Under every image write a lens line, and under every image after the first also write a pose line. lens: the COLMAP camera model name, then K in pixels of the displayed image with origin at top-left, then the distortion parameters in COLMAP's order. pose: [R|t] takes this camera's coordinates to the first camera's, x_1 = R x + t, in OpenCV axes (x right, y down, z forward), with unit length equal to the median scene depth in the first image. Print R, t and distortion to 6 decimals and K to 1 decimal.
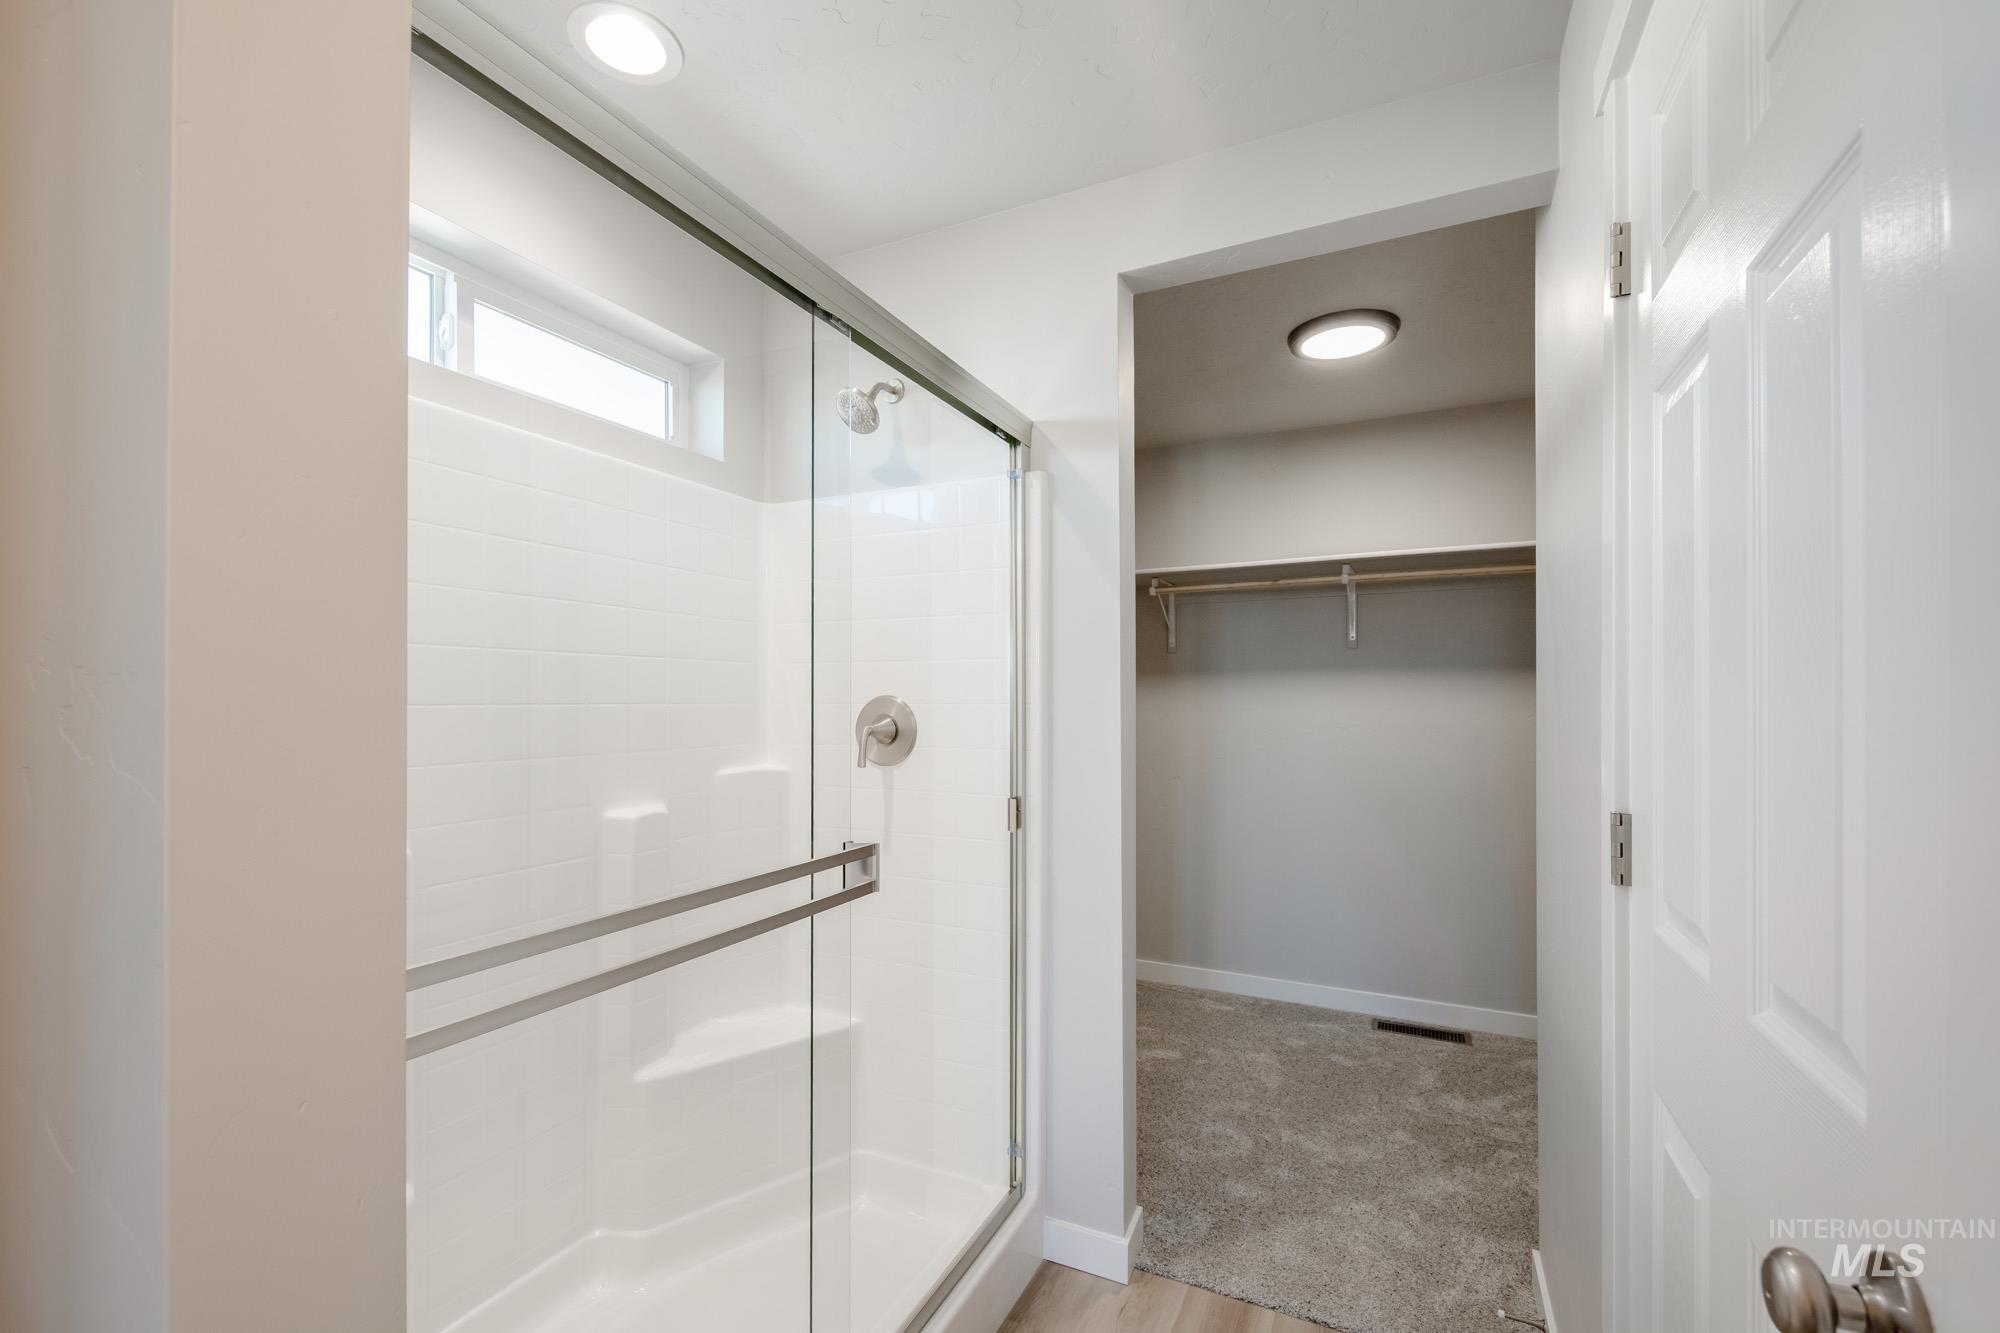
lens RADIAL K [[864.8, 0, 1002.0], [0, 864.8, 694.4], [0, 0, 1]] dist [0.009913, -0.000620]
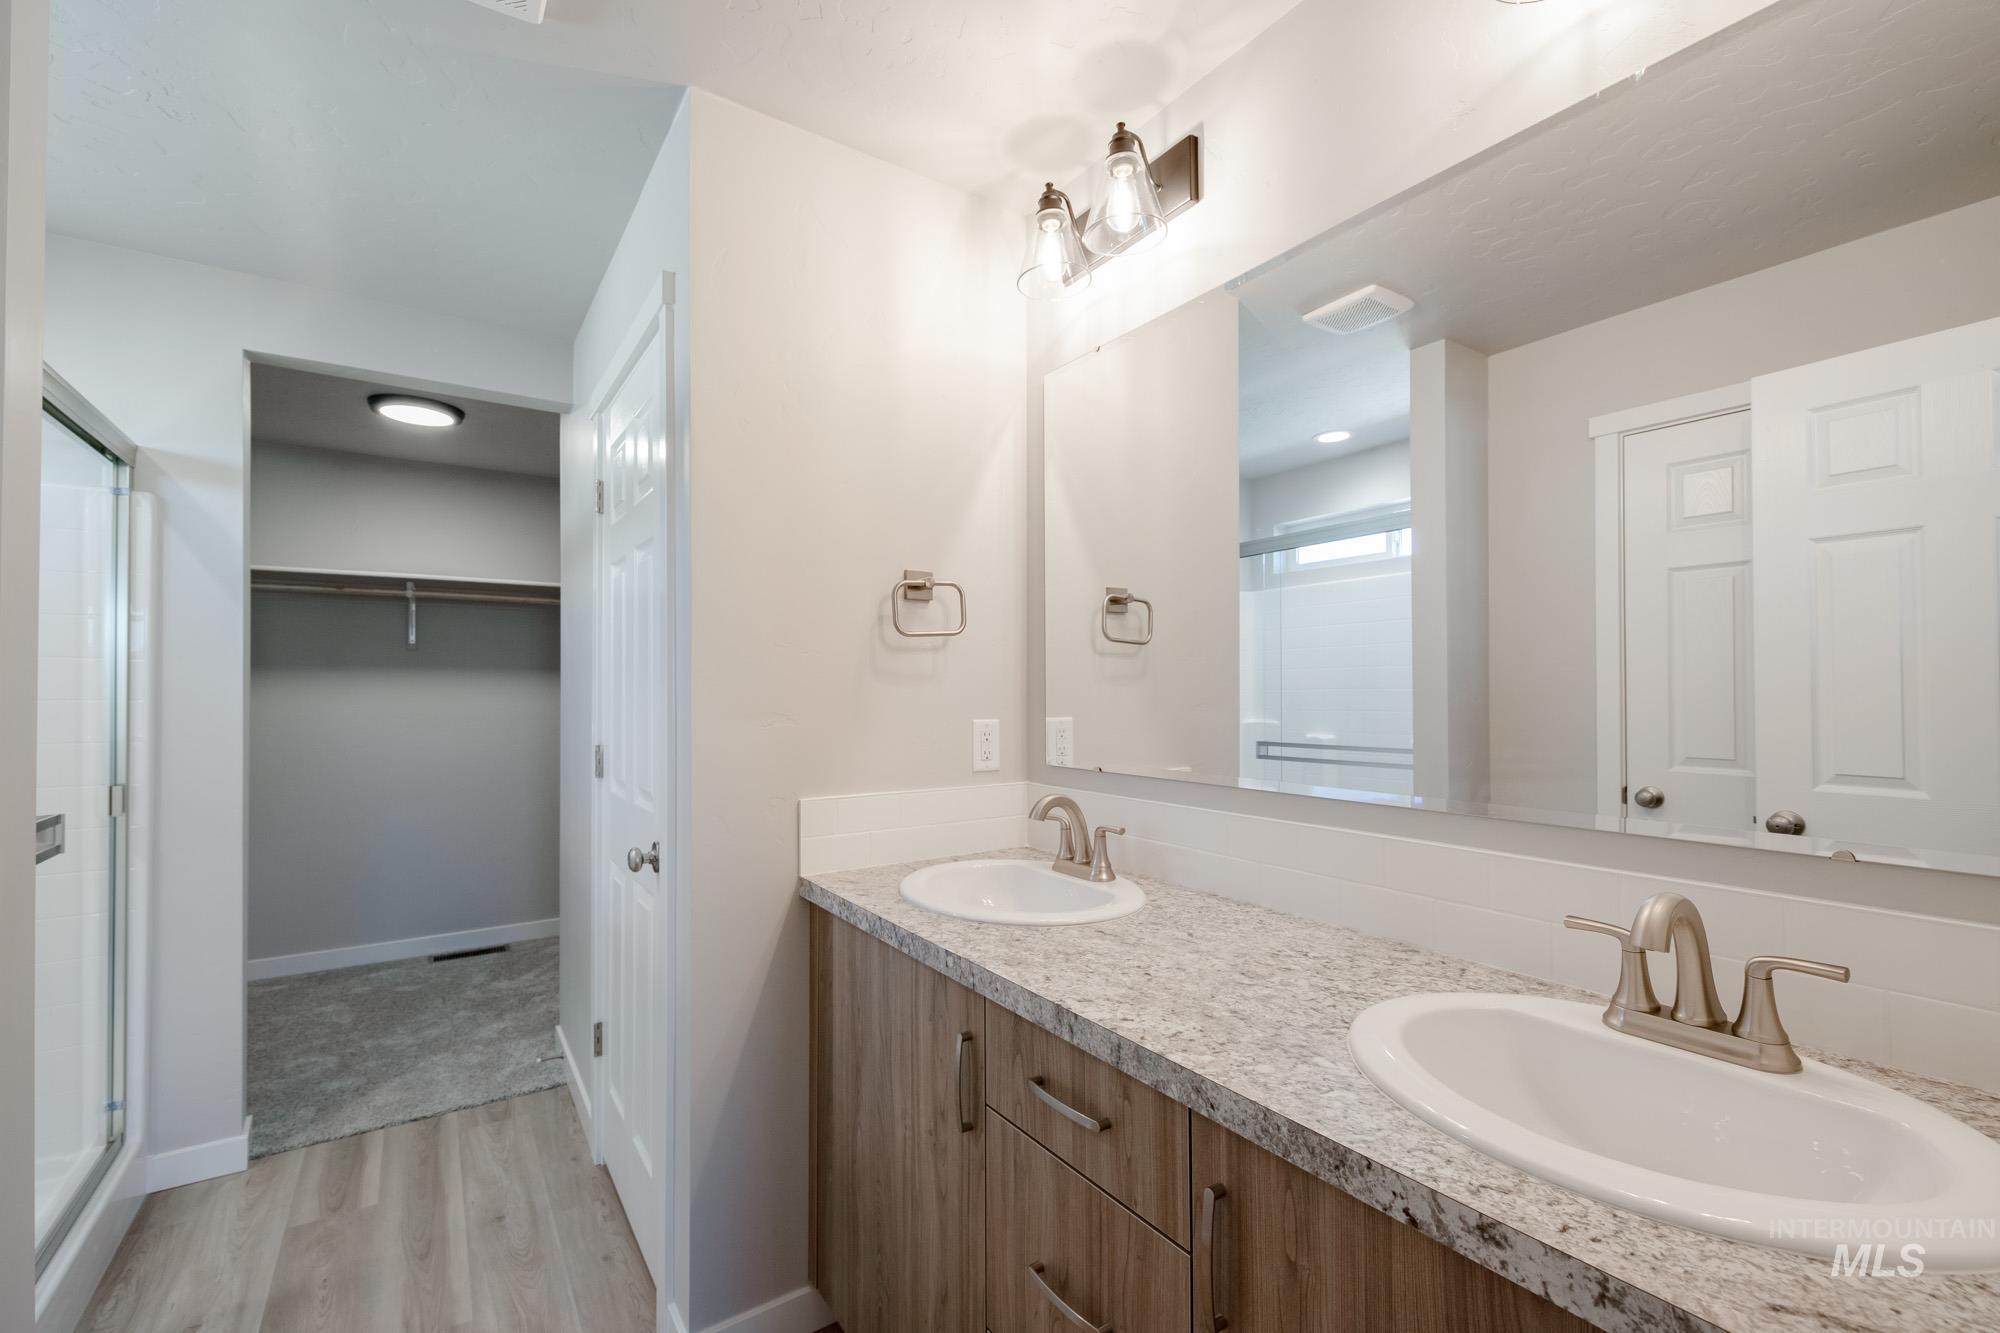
lens RADIAL K [[946.1, 0, 1000.6], [0, 946.1, 678.7], [0, 0, 1]] dist [0.016219, -0.009688]
pose [[0.543250, 0.005408, 0.839553, -0.380741], [0.000073, 0.999979, -0.006489, -0.007655], [-0.839571, 0.003587, 0.543238, -0.584806]]
